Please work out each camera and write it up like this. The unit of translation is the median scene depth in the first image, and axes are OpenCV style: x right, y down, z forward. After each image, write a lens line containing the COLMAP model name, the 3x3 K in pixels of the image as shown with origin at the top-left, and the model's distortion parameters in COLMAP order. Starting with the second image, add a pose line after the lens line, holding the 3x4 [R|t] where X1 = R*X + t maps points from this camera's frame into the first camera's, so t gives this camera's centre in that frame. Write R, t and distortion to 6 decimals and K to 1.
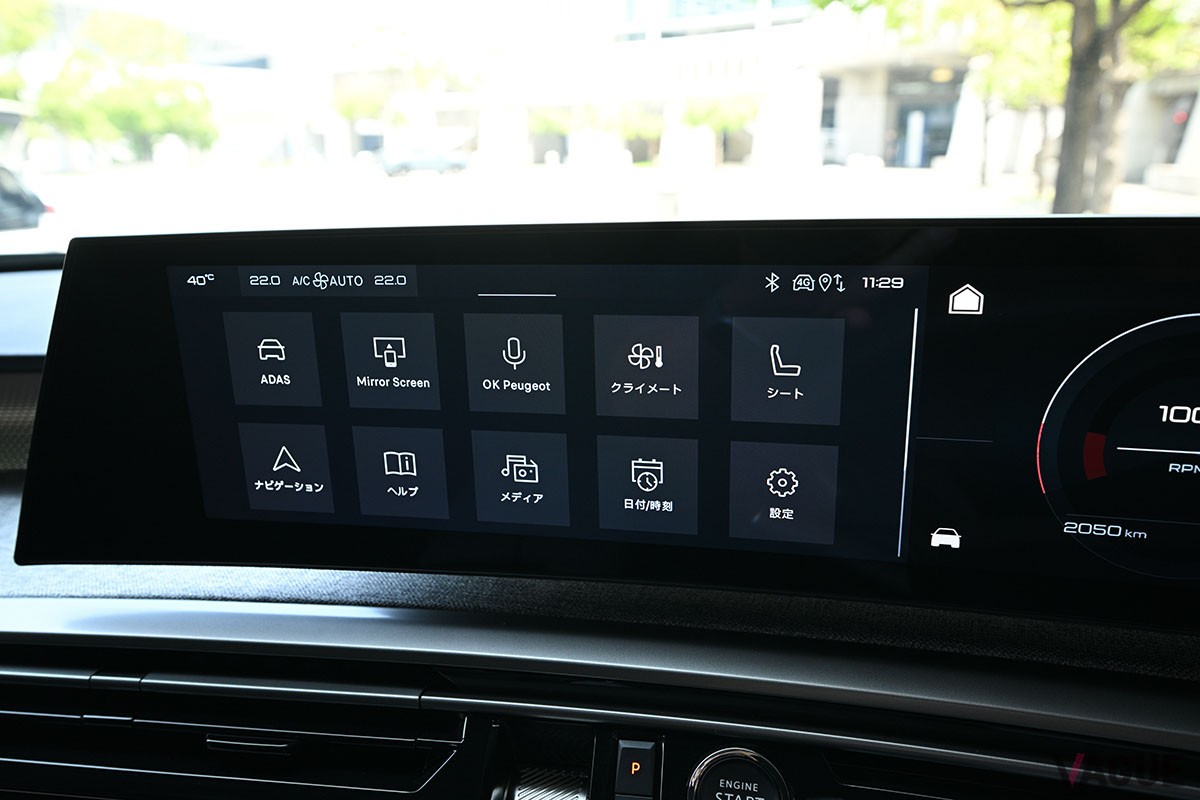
lens RADIAL K [[878.6, 0, 600.0], [0, 878.6, 400.0], [0, 0, 1]] dist [-0.000460, 0.000385]
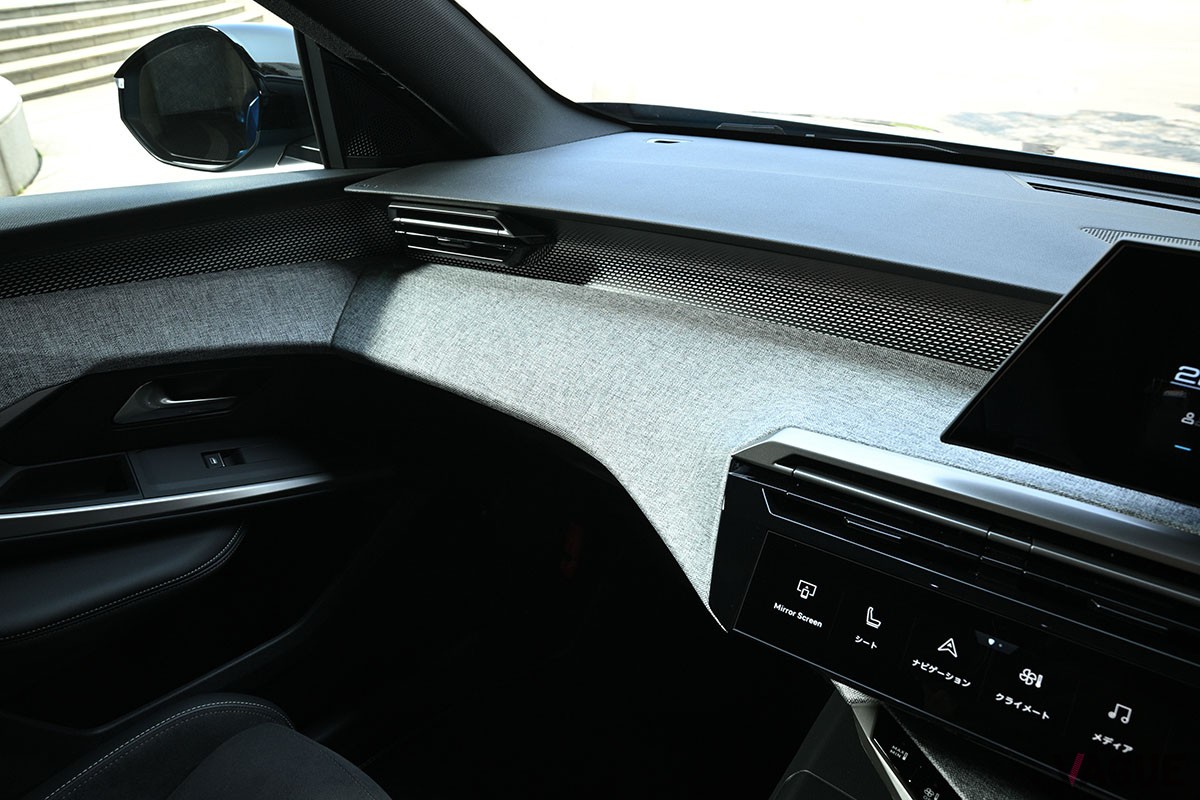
lens RADIAL K [[796.2, 0, 600.0], [0, 796.2, 400.0], [0, 0, 1]] dist [0.006565, 0.001998]
pose [[0.917152, 0.238043, -0.319638, -0.801127], [-0.159076, 0.954022, 0.254041, -0.123253], [0.365414, -0.182148, 0.912850, -0.391220]]
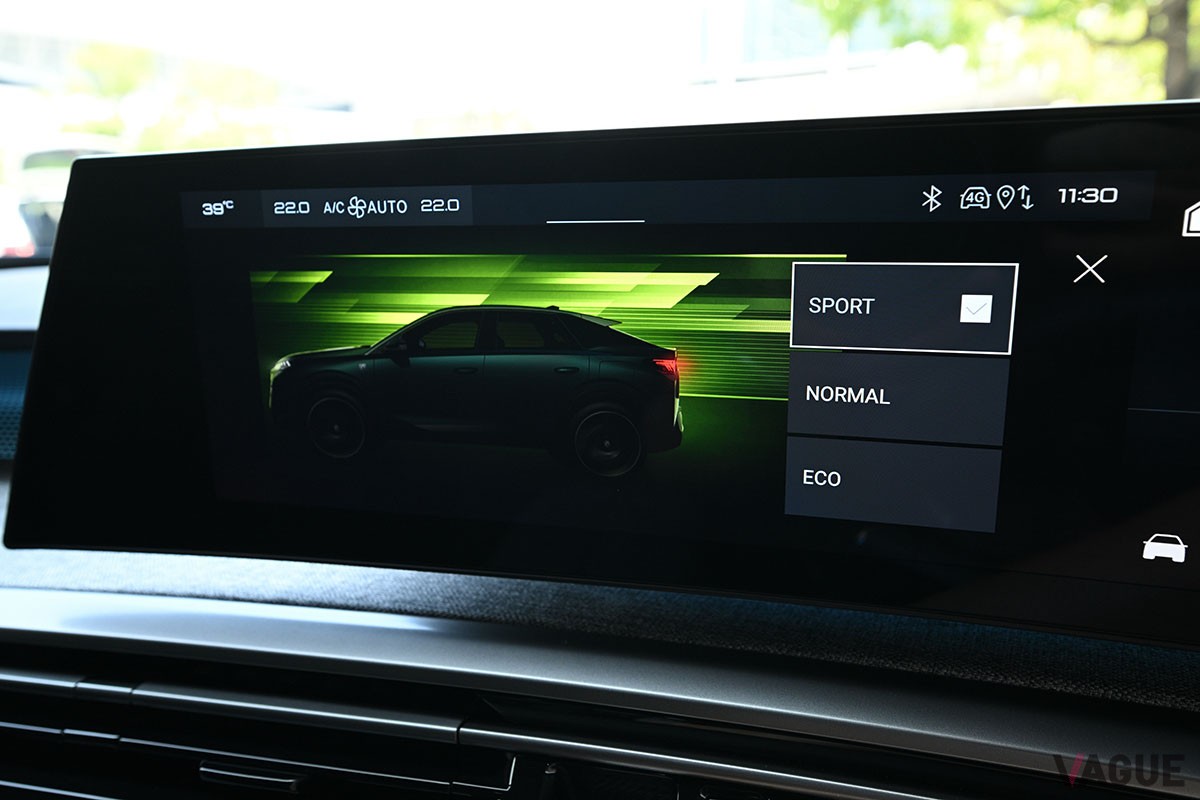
lens RADIAL K [[878.6, 0, 600.0], [0, 878.6, 400.0], [0, 0, 1]] dist [-0.000460, 0.000385]
pose [[0.996975, 0.026570, -0.073040, -0.023678], [-0.029892, 0.998550, -0.044778, 0.065360], [0.071745, 0.046826, 0.996323, 0.182792]]
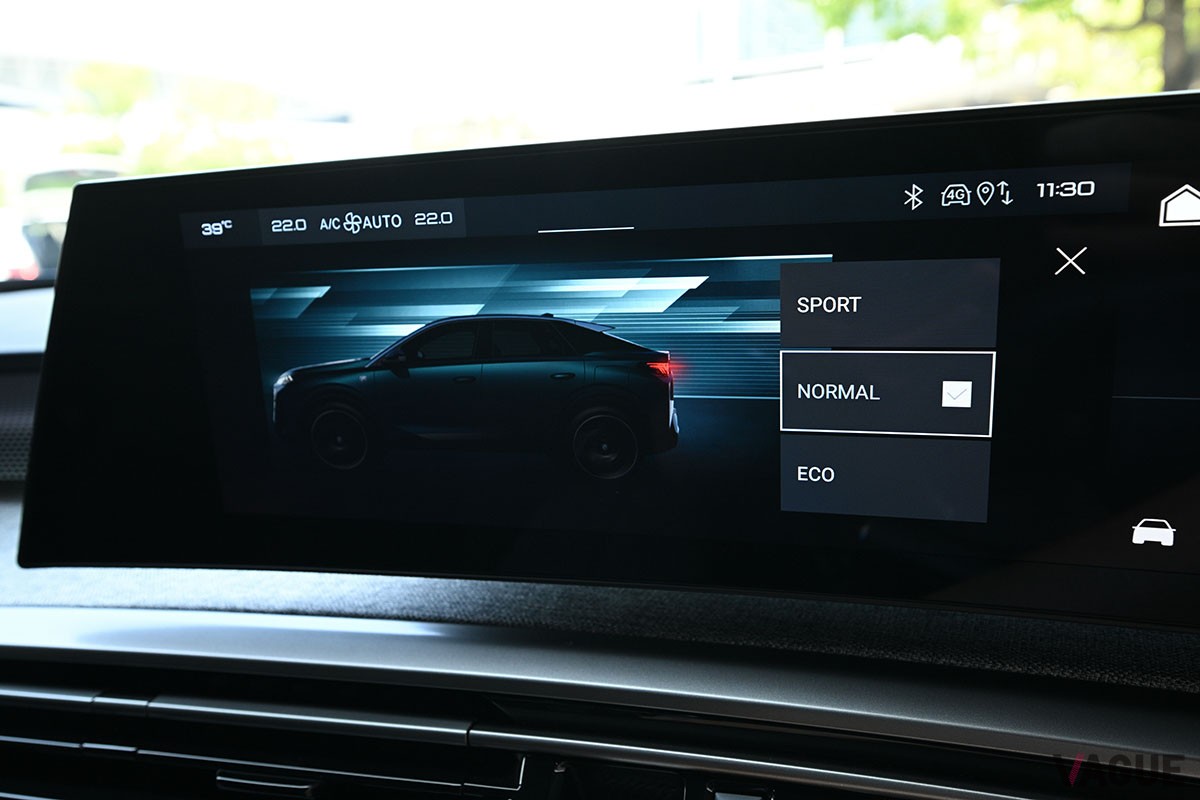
lens RADIAL K [[878.9, 0, 601.5], [0, 878.9, 401.8], [0, 0, 1]] dist [-0.000936, 0.001113]
pose [[0.996856, -0.004907, -0.079083, -0.014112], [0.001318, 0.998969, -0.045370, 0.064410], [0.079224, 0.045123, 0.995835, 0.169905]]
